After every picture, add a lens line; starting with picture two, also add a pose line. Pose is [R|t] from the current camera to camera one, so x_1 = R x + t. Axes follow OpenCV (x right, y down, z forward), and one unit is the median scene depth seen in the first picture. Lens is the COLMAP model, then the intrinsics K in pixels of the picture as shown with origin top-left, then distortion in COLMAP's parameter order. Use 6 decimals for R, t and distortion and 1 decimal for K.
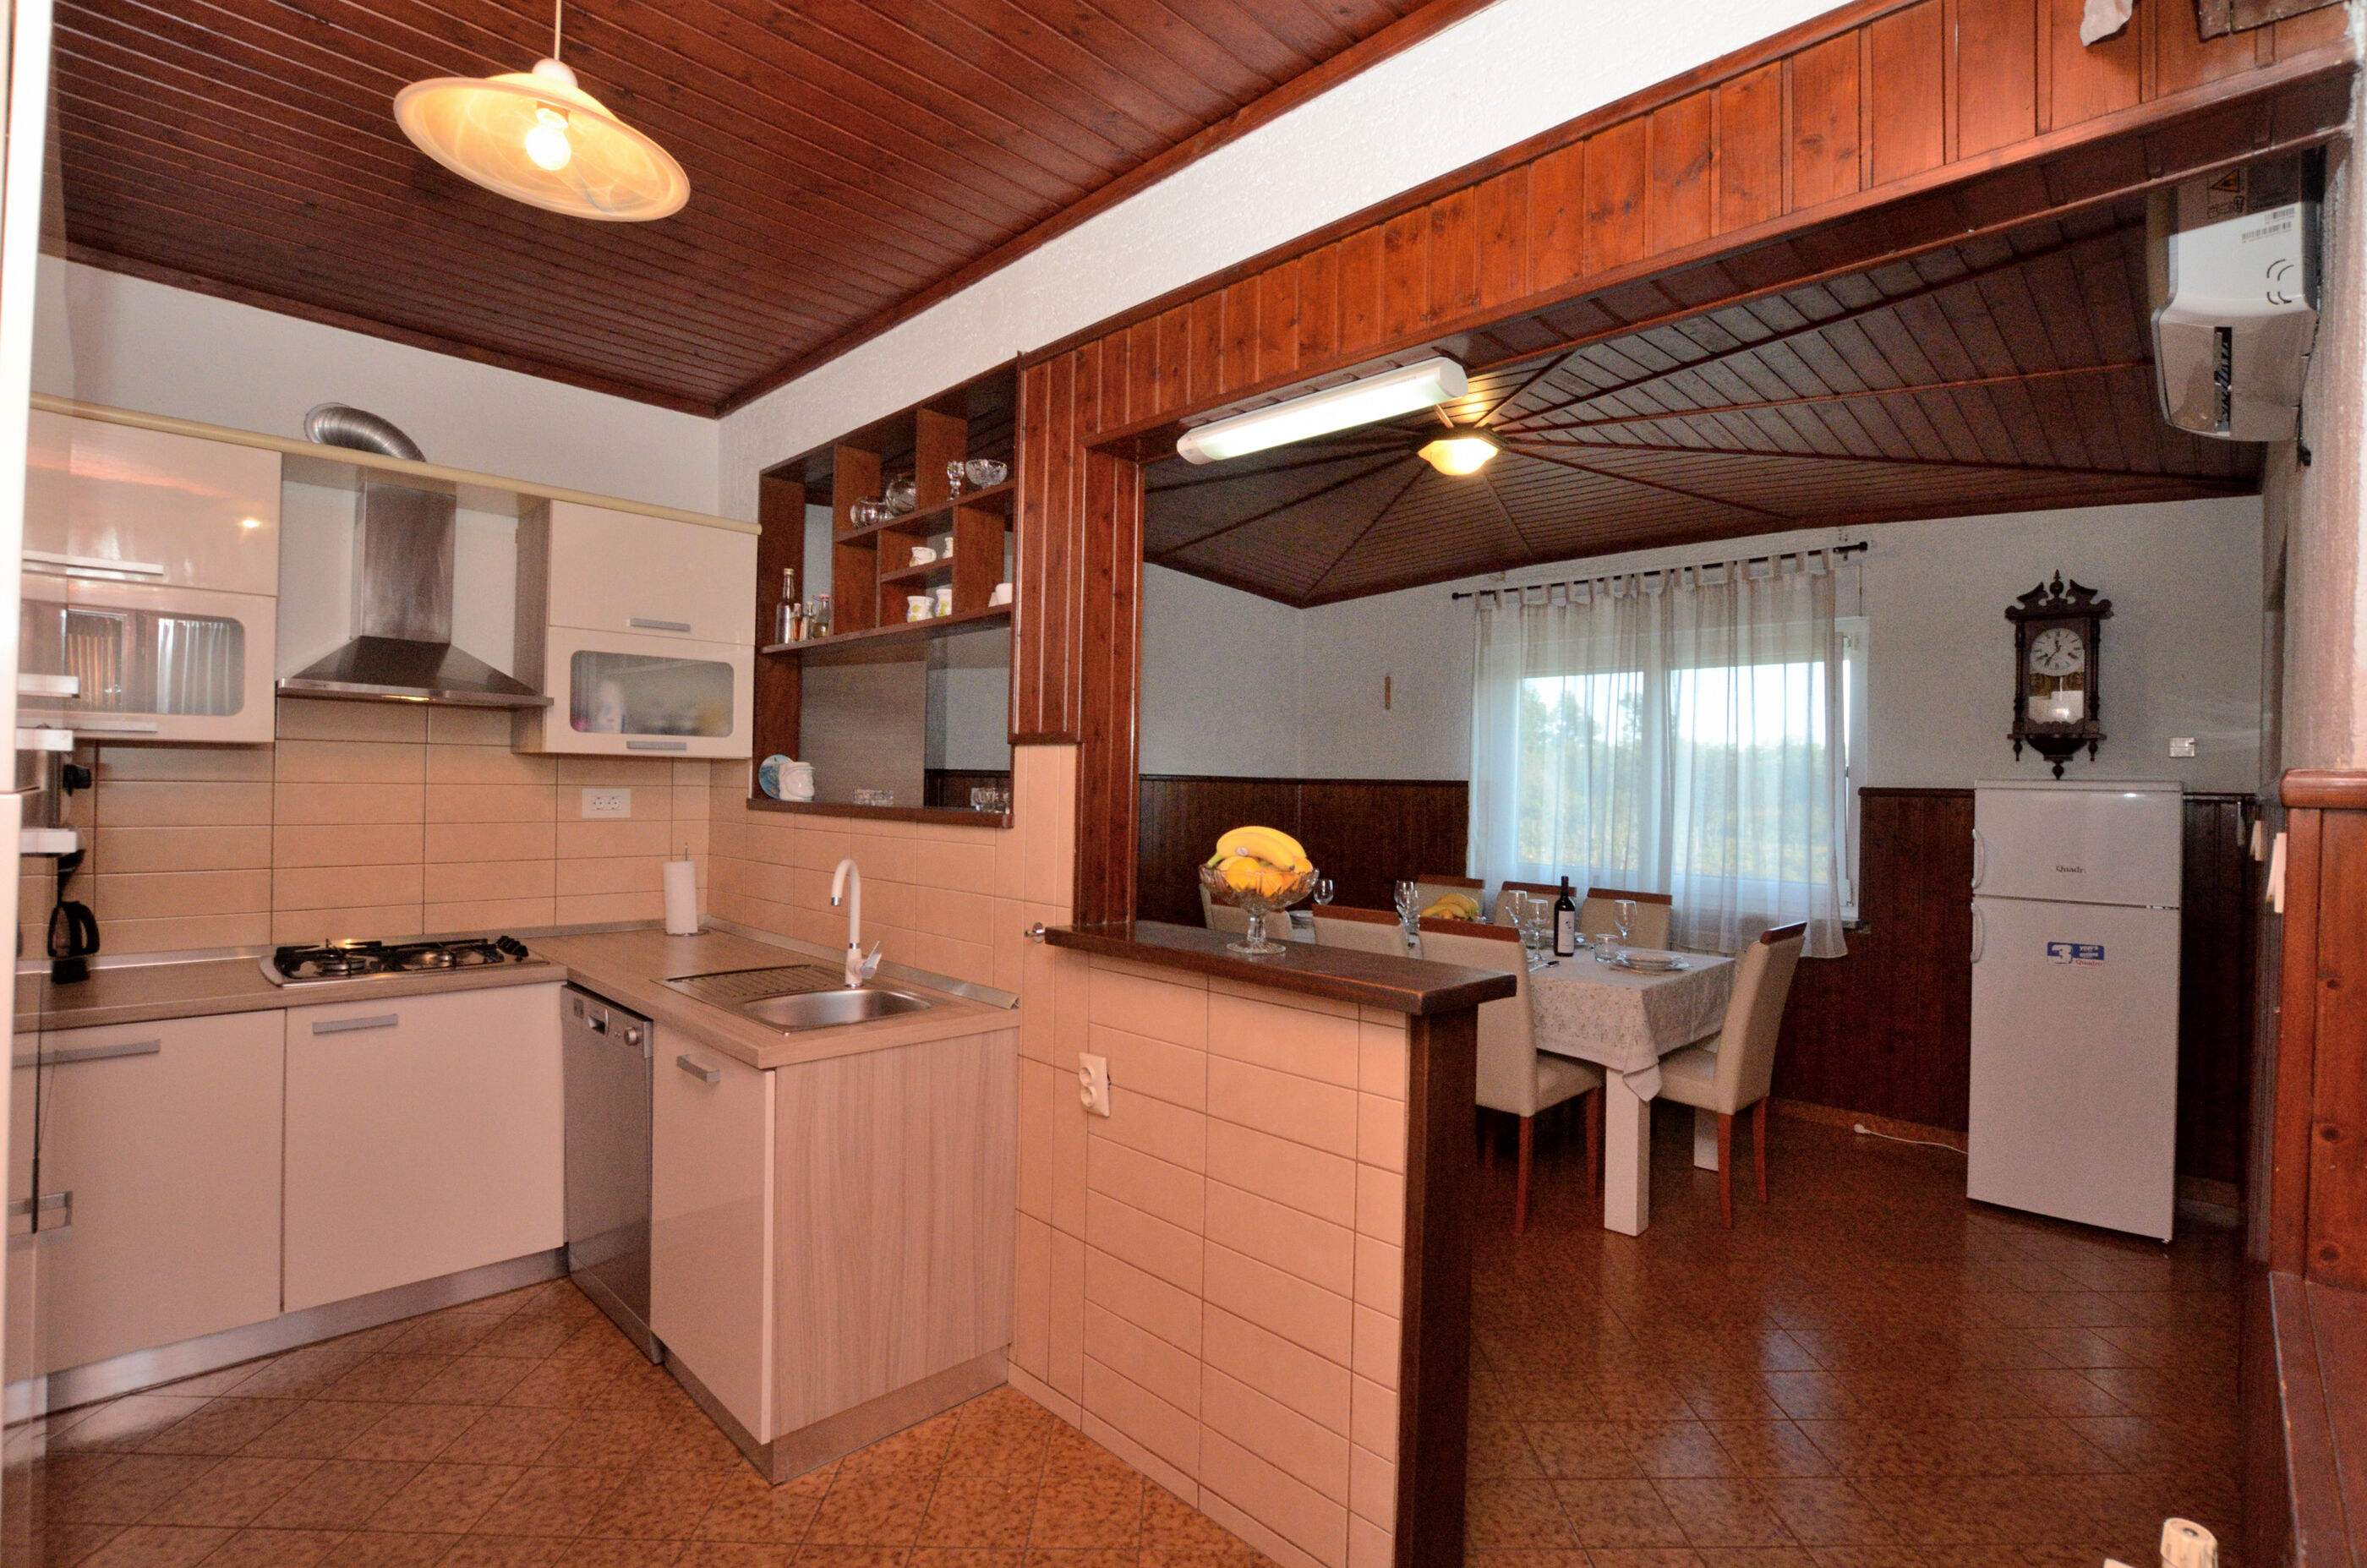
lens RADIAL K [[1138.0, 0, 1181.7], [0, 1138.0, 774.1], [0, 0, 1]] dist [-0.030251, -0.000079]
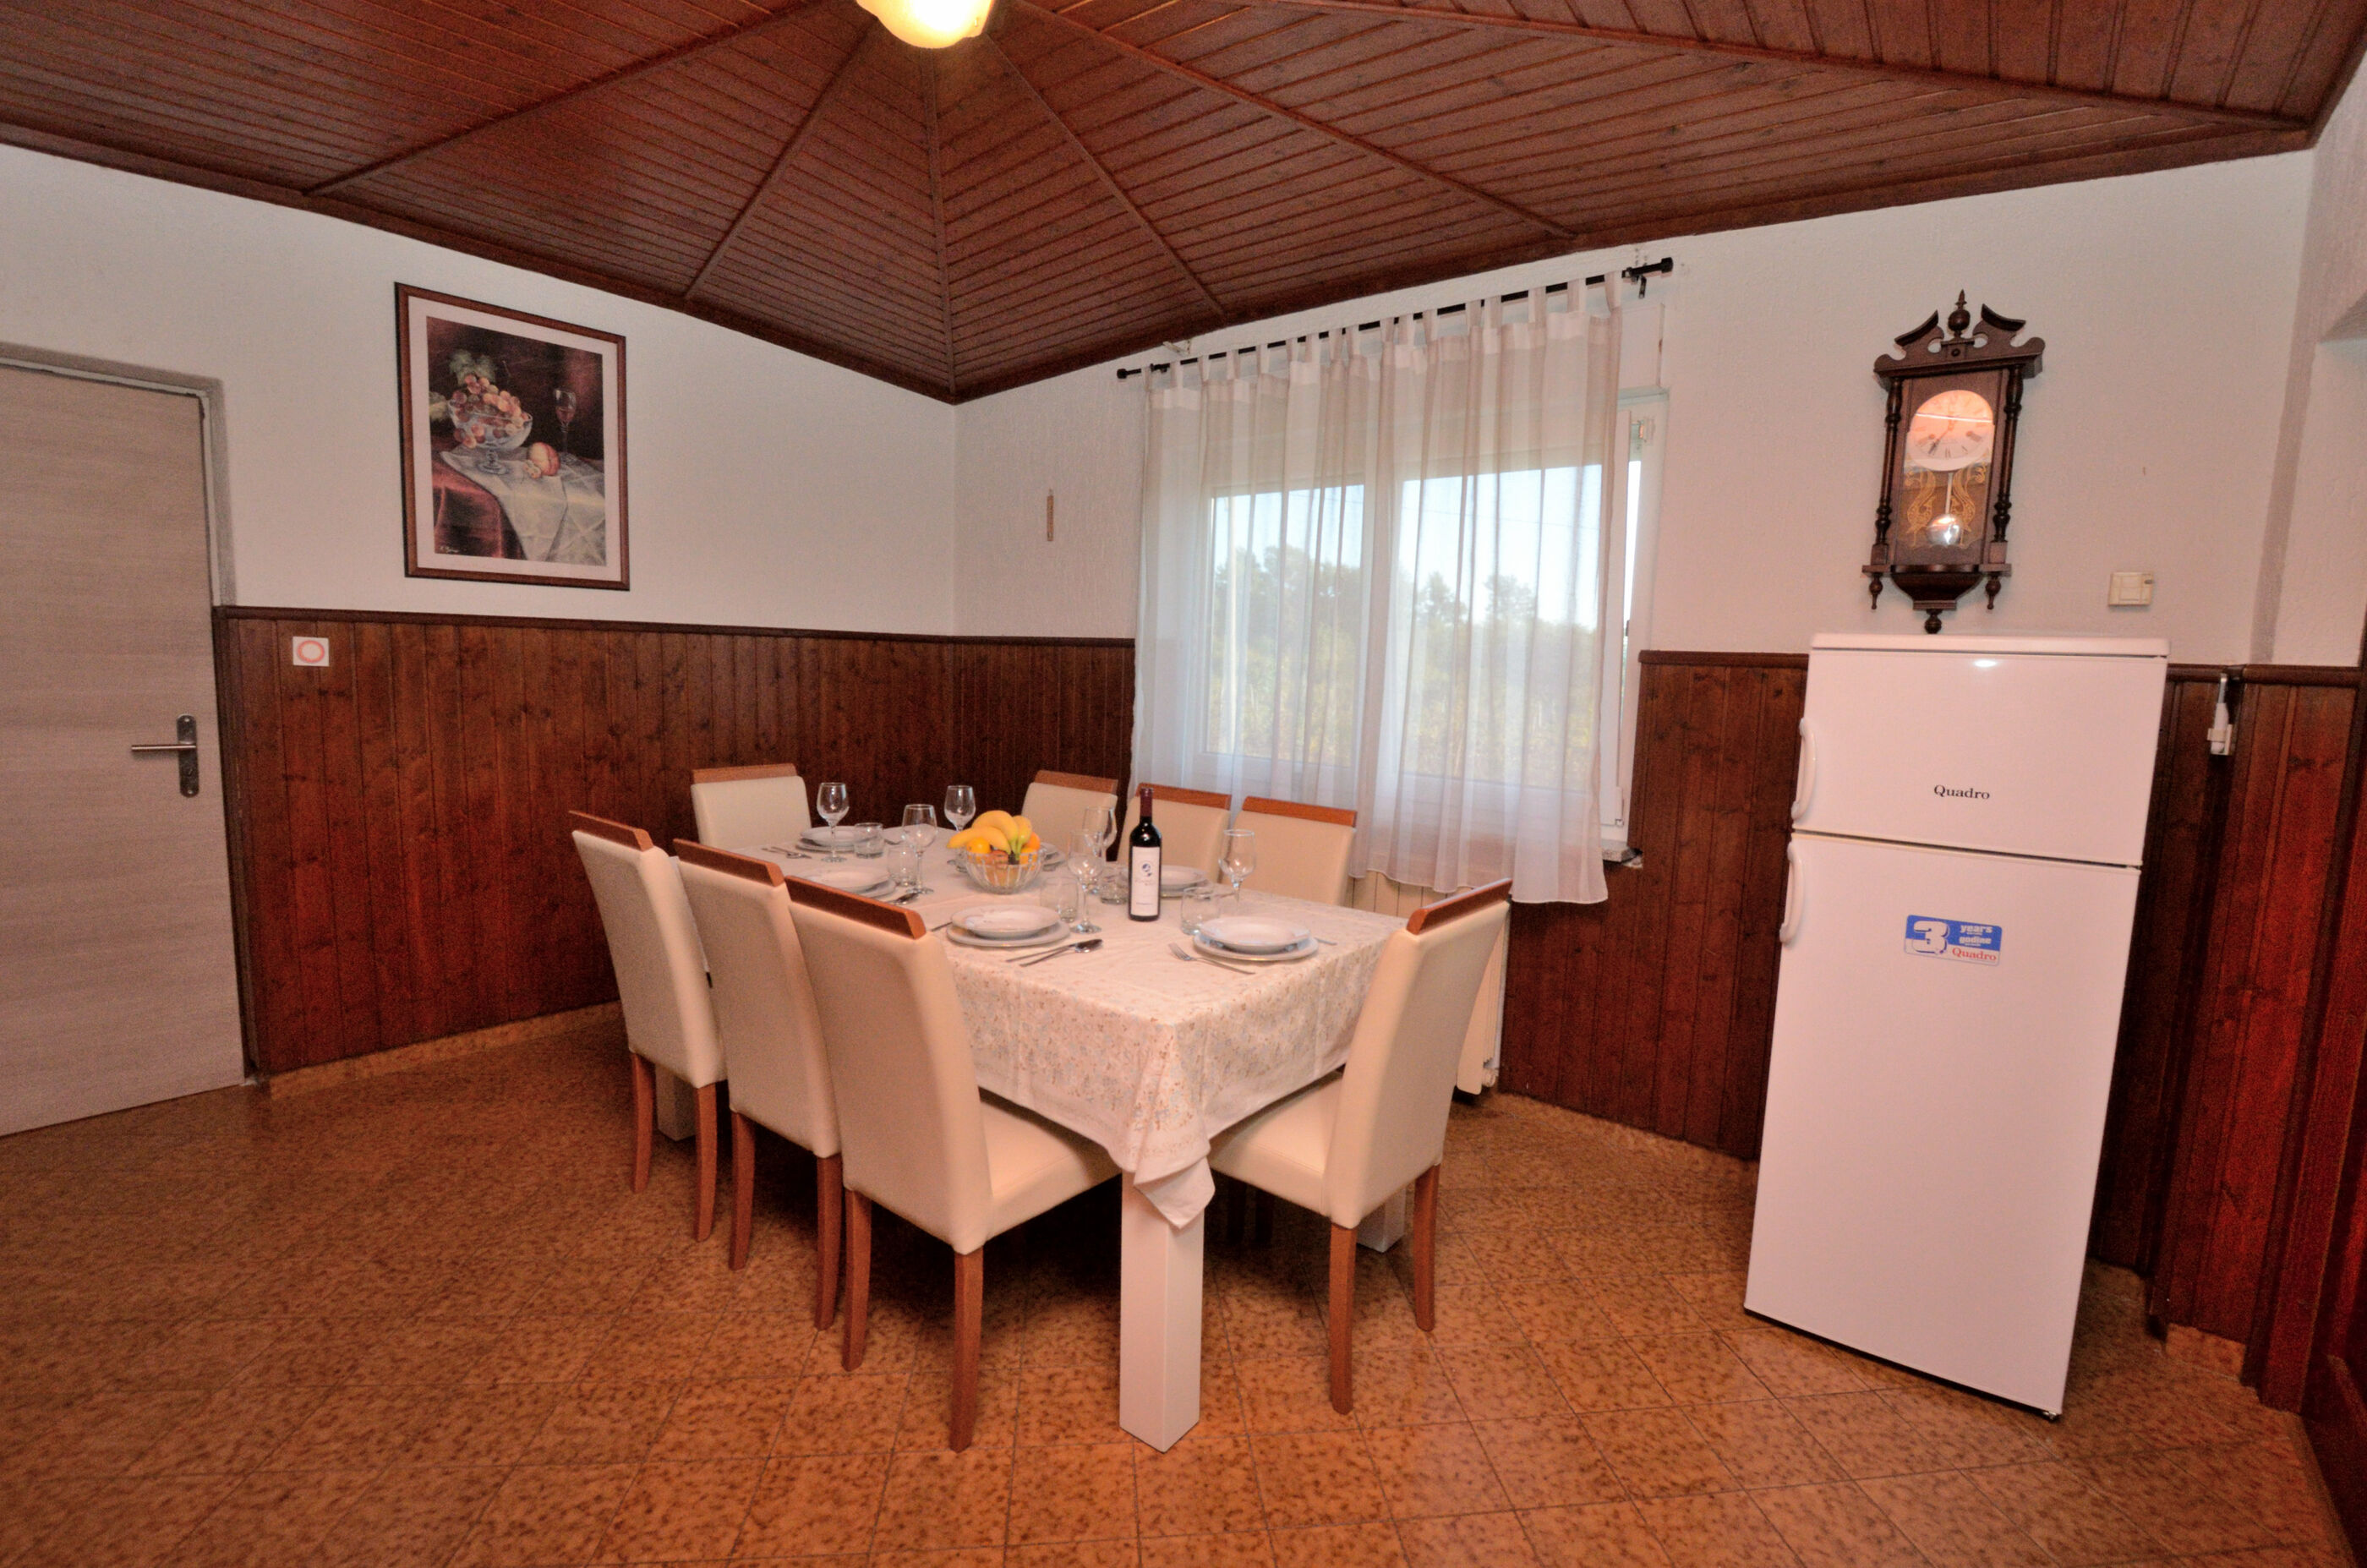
lens RADIAL K [[1041.5, 0, 1211.9], [0, 1041.5, 776.6], [0, 0, 1]] dist [-0.031990, -0.000159]
pose [[0.994353, 0.000541, 0.106117, 0.319889], [-0.013509, 0.992497, 0.121518, 0.016838], [-0.105256, -0.122265, 0.986900, 0.463821]]
